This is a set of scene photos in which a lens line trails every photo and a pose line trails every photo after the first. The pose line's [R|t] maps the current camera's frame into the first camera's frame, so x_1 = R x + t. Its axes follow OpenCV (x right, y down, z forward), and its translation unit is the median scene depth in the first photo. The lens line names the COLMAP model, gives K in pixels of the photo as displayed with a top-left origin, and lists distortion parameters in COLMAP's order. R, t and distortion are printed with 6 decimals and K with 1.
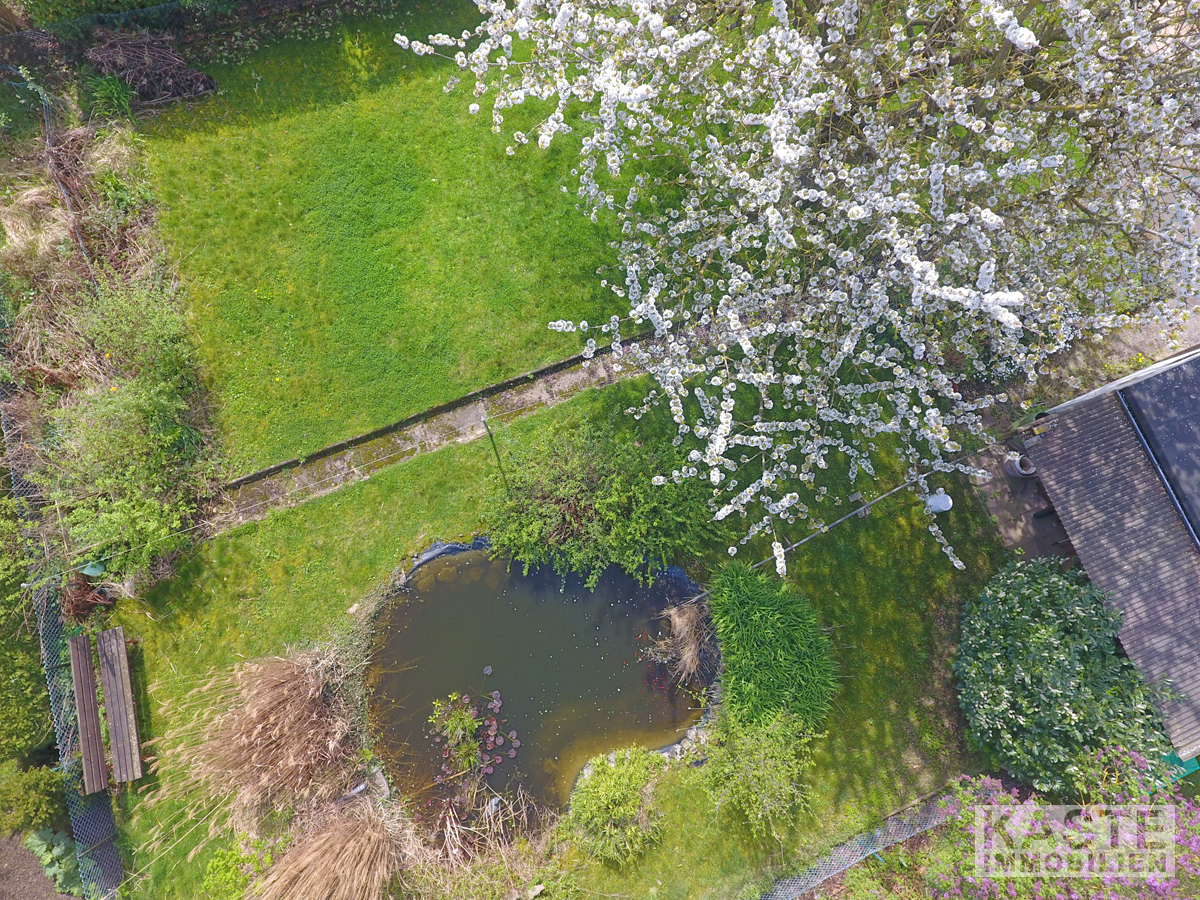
lens RADIAL K [[693.3, 0, 599.4], [0, 693.3, 444.2], [0, 0, 1]] dist [-0.006759, 0.000885]
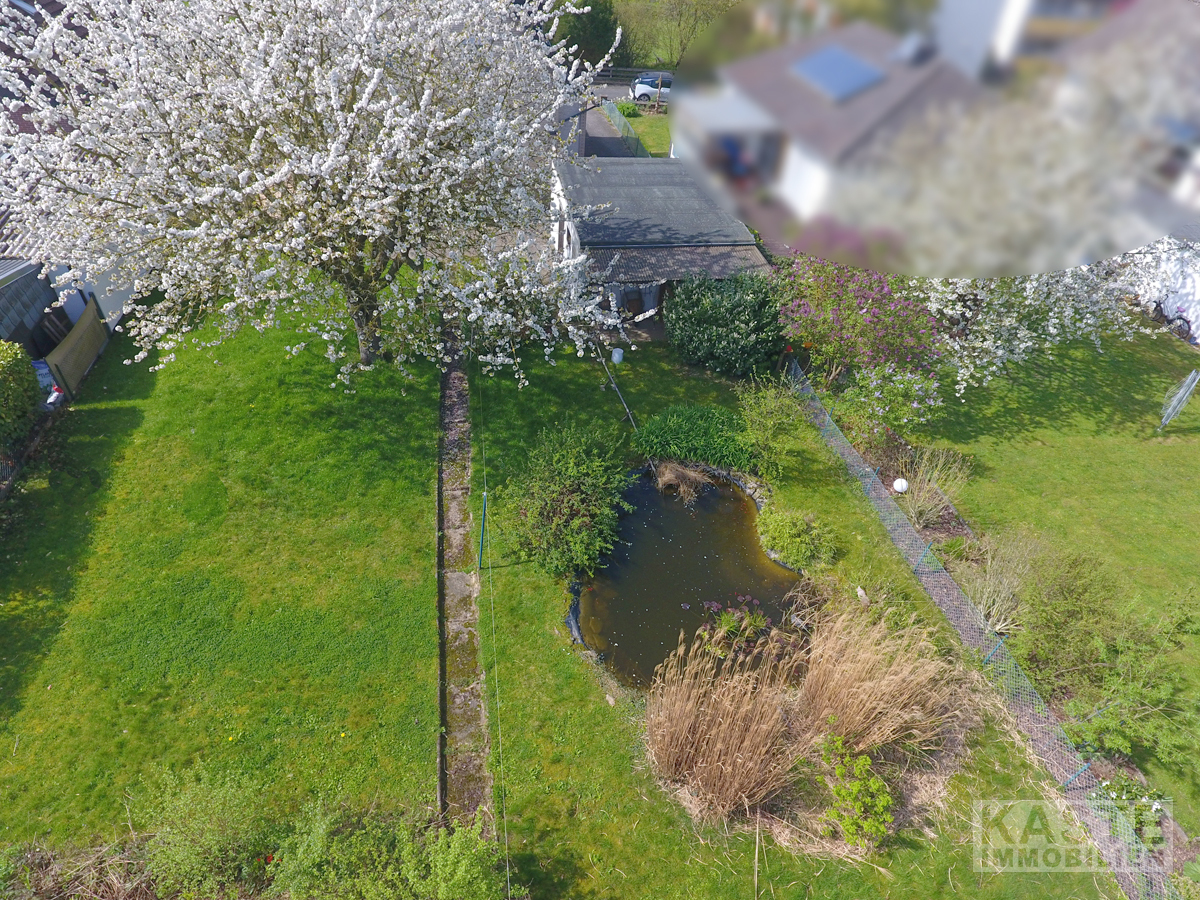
lens RADIAL K [[693.3, 0, 604.4], [0, 693.3, 450.8], [0, 0, 1]] dist [-0.006759, 0.000885]
pose [[0.204363, -0.680416, 0.703754, -0.758634], [0.949880, 0.311581, 0.025413, 0.086278], [-0.236568, 0.663289, 0.709989, 0.054378]]
